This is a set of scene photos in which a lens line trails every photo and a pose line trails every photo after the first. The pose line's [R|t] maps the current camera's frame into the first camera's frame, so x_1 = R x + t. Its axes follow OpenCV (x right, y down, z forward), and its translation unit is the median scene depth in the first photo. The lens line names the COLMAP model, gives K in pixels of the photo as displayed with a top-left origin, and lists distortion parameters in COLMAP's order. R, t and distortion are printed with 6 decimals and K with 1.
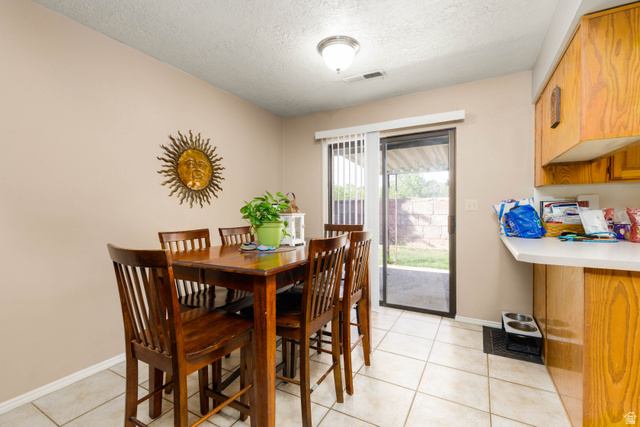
lens RADIAL K [[286.5, 0, 322.1], [0, 286.5, 212.3], [0, 0, 1]] dist [0.001401, -0.000252]
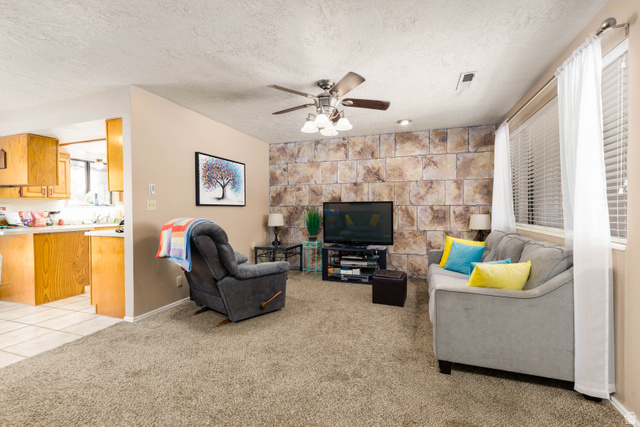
lens RADIAL K [[286.5, 0, 322.4], [0, 286.5, 213.8], [0, 0, 1]] dist [0.001401, -0.000252]
pose [[-0.167935, -0.010786, 0.985739, -1.213038], [0.019529, 0.999708, 0.014266, 0.014616], [-0.985605, 0.021647, -0.167675, -0.667263]]
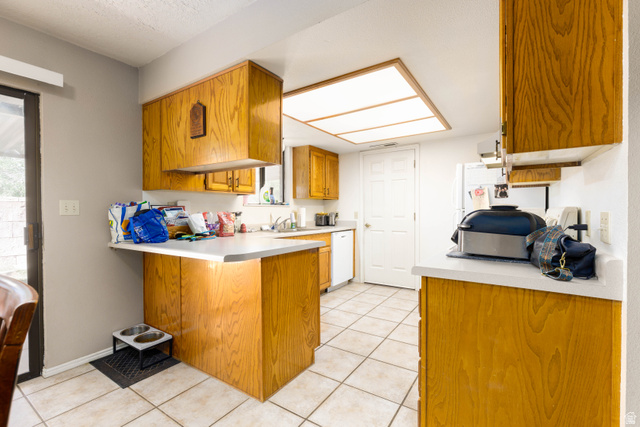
lens RADIAL K [[286.5, 0, 321.9], [0, 286.5, 212.0], [0, 0, 1]] dist [0.001401, -0.000252]
pose [[0.088863, -0.001027, 0.996043, -0.200321], [0.018710, 0.999825, -0.000638, -0.003265], [-0.995868, 0.018693, 0.088867, 0.356334]]
